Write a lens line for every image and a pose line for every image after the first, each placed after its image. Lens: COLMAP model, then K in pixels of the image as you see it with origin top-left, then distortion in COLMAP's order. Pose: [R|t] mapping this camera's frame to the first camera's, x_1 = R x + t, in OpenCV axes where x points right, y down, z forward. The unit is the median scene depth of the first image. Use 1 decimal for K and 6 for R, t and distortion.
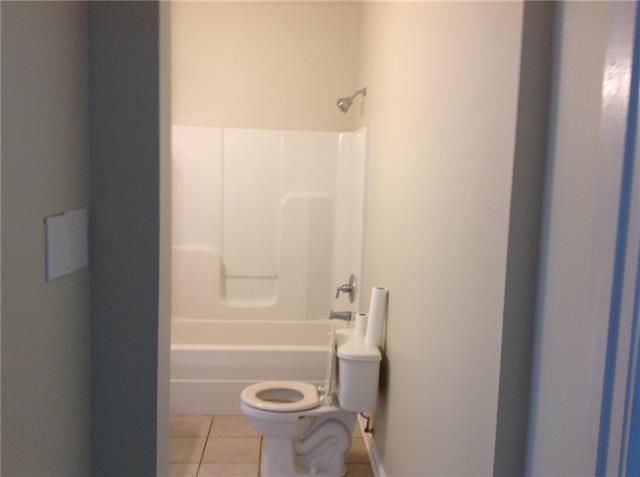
lens RADIAL K [[606.0, 0, 320.0], [0, 606.0, 238.5], [0, 0, 1]] dist [0.118016, -0.302453]
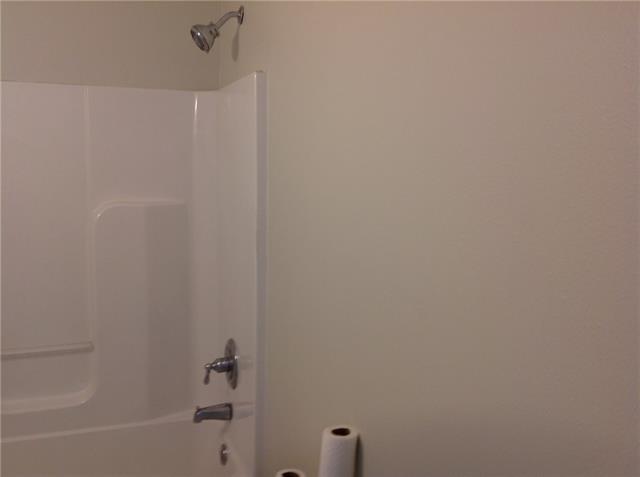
lens RADIAL K [[606.0, 0, 320.0], [0, 606.0, 238.5], [0, 0, 1]] dist [0.118016, -0.302453]
pose [[0.959468, -0.050804, 0.277201, -0.021268], [0.042120, 0.998420, 0.037197, -0.053910], [-0.278652, -0.024014, 0.960092, 0.426232]]
